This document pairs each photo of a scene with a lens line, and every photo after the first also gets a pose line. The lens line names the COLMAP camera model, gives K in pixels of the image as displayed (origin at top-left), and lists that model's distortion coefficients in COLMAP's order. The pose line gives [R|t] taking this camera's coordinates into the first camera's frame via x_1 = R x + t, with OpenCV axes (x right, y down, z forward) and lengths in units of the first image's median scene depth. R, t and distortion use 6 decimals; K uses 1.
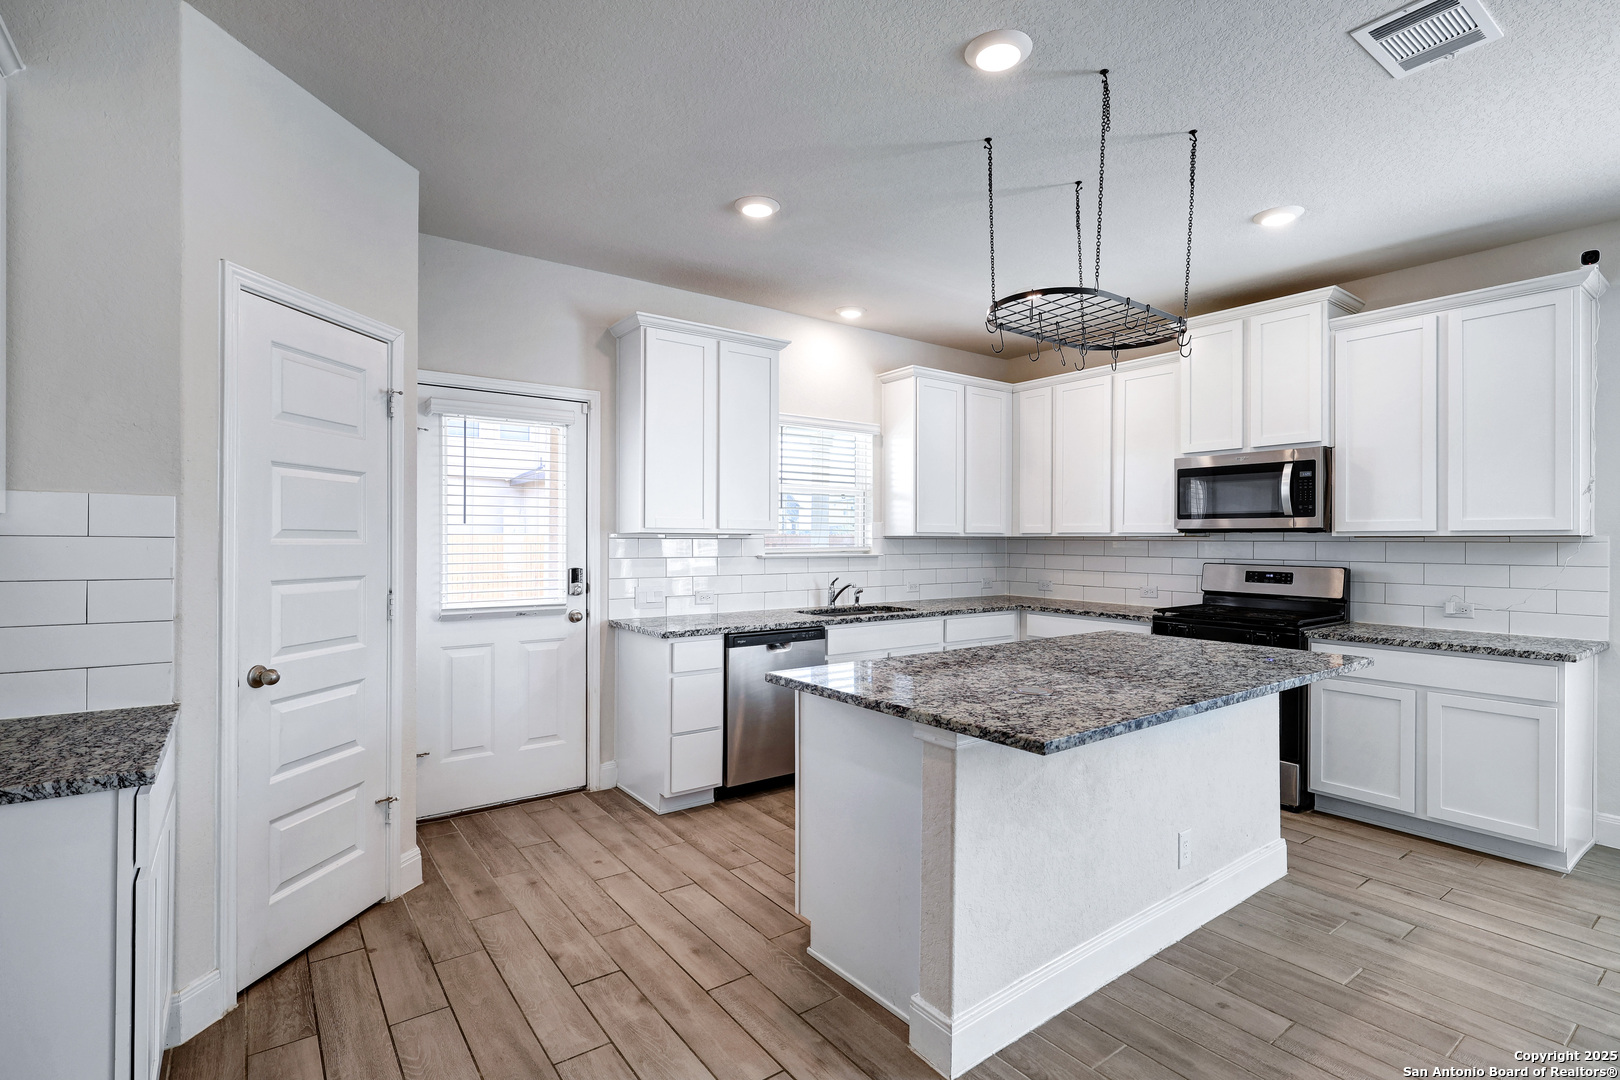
lens RADIAL K [[747.9, 0, 815.4], [0, 747.9, 537.4], [0, 0, 1]] dist [0.001611, 0.000265]
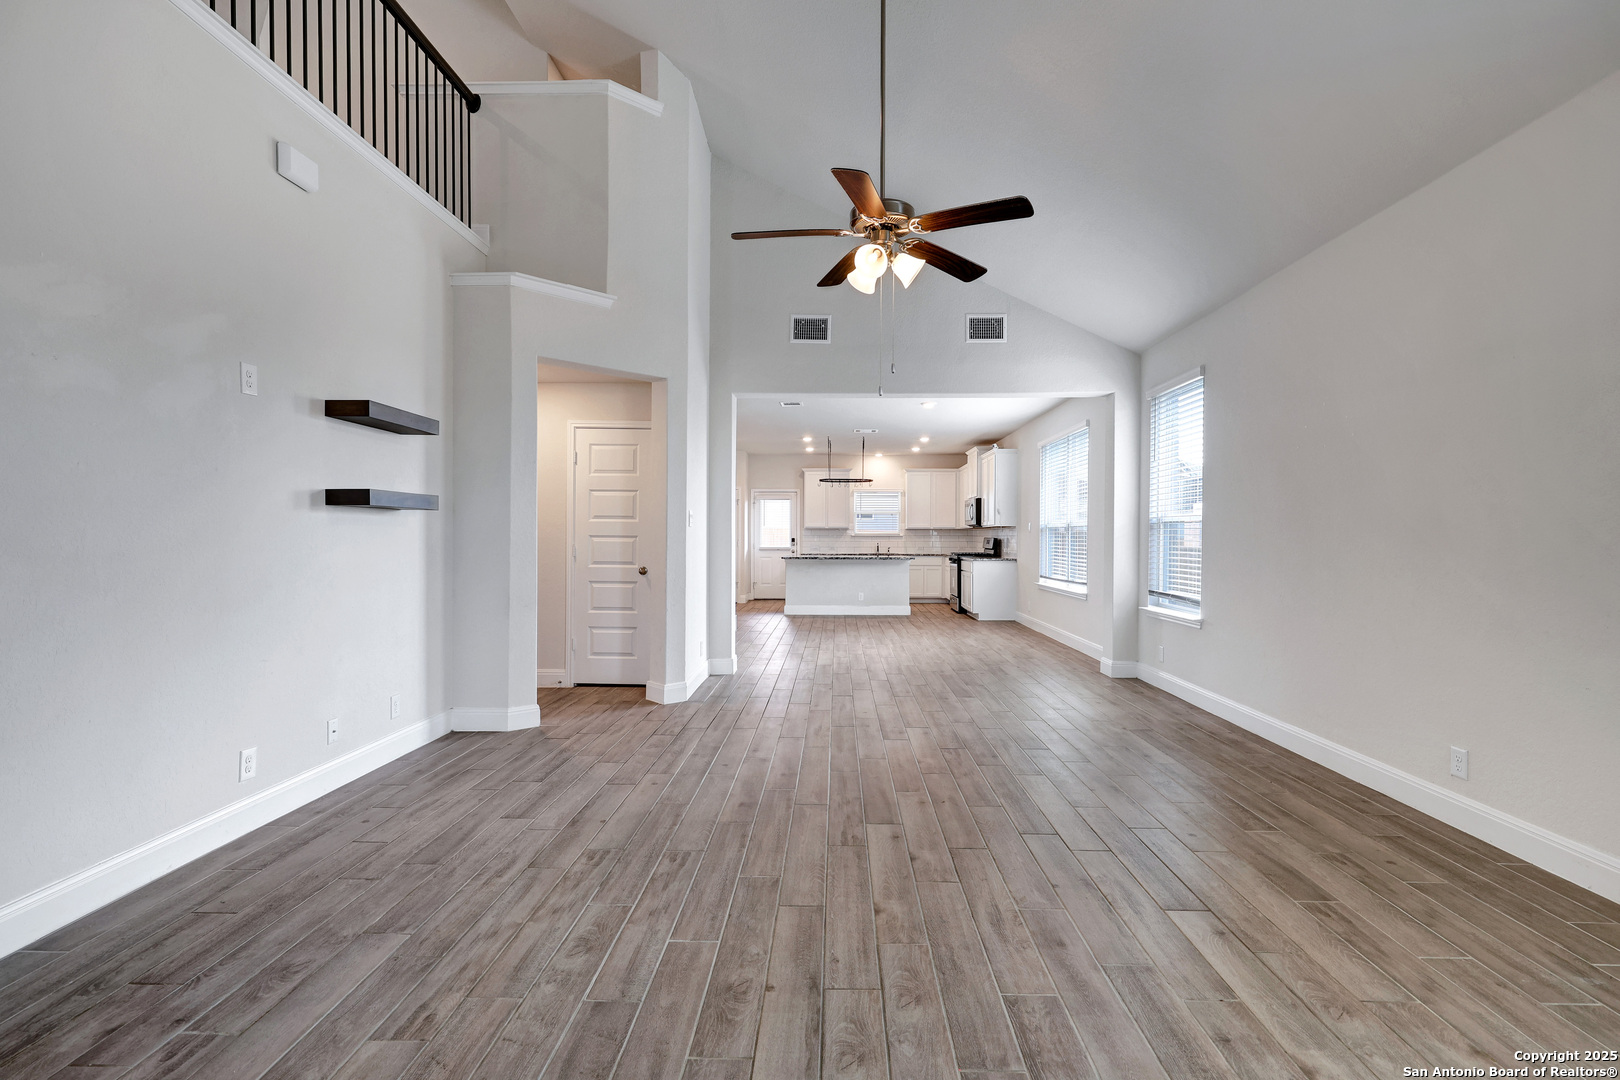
lens RADIAL K [[747.9, 0, 815.4], [0, 747.9, 537.4], [0, 0, 1]] dist [0.001611, 0.000265]
pose [[0.783904, -0.002341, -0.620878, 2.027268], [0.002234, 0.999997, -0.000949, 0.040896], [0.620879, -0.000643, 0.783906, -1.792376]]
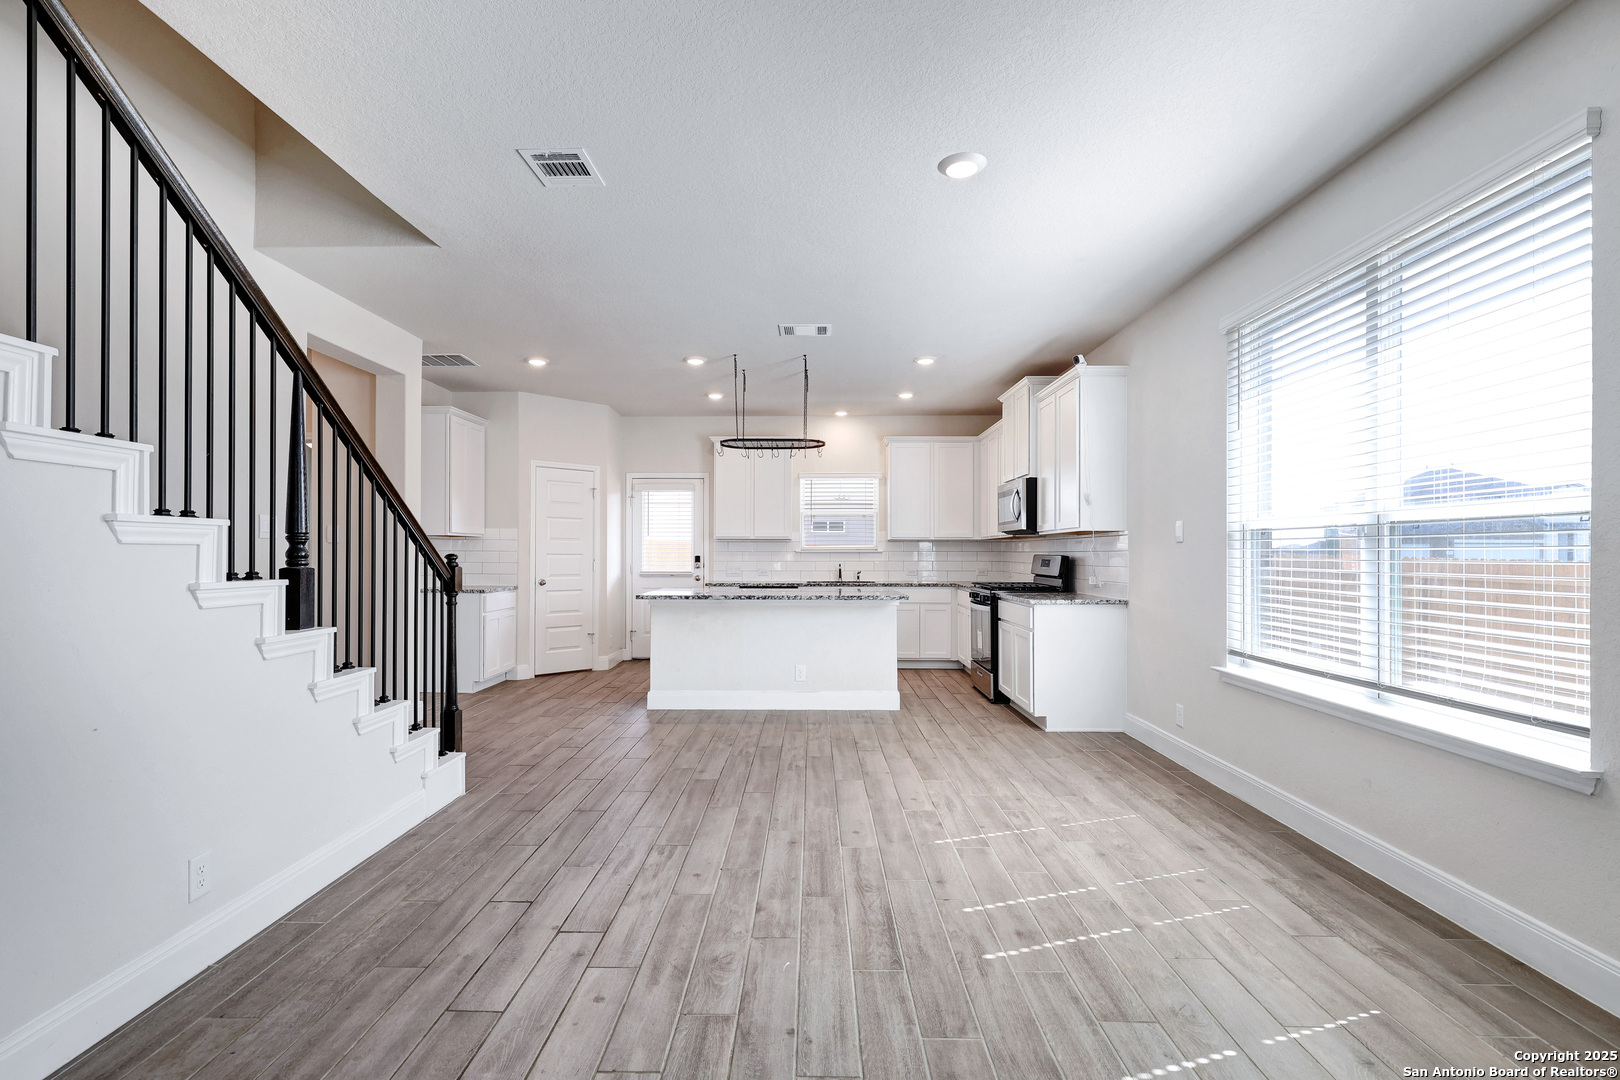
lens RADIAL K [[747.9, 0, 815.4], [0, 747.9, 537.4], [0, 0, 1]] dist [0.001611, 0.000265]
pose [[0.799663, -0.016020, -0.600235, 1.235446], [0.004309, 0.999771, -0.020943, 0.034749], [0.600434, 0.014161, 0.799549, -0.513249]]
